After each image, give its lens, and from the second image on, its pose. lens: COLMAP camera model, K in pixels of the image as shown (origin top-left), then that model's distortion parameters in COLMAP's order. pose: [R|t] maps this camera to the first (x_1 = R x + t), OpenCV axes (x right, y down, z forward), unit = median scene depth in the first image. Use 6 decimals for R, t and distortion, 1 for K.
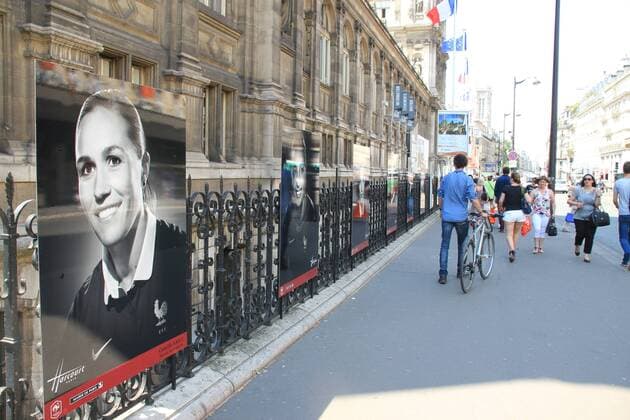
lens RADIAL K [[526.3, 0, 315.0], [0, 526.3, 210.0], [0, 0, 1]] dist [-0.185309, 0.184111]
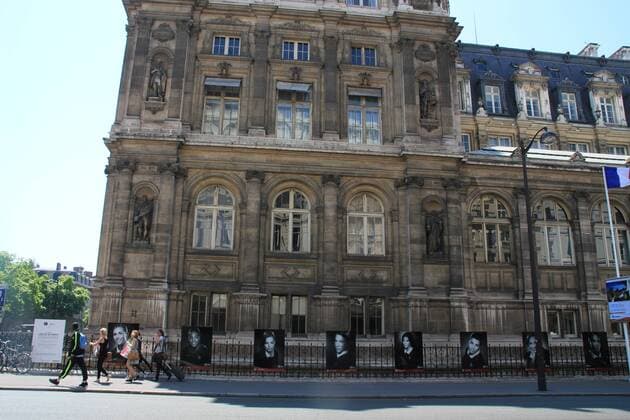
lens RADIAL K [[526.3, 0, 315.0], [0, 526.3, 210.0], [0, 0, 1]] dist [-0.185309, 0.184111]
pose [[0.425885, -0.242003, -0.871812, 7.129430], [-0.074039, 0.951012, -0.300157, 0.196206], [0.901743, 0.192380, 0.387104, 0.297704]]
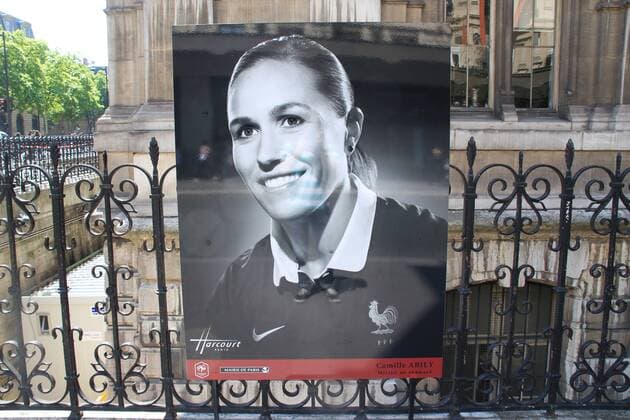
lens RADIAL K [[526.3, 0, 315.0], [0, 526.3, 210.0], [0, 0, 1]] dist [-0.185309, 0.184111]
pose [[0.314704, 0.112266, -0.942527, 0.407850], [-0.056493, 0.993436, 0.099467, -0.035171], [0.947507, 0.021944, 0.318981, 0.702408]]
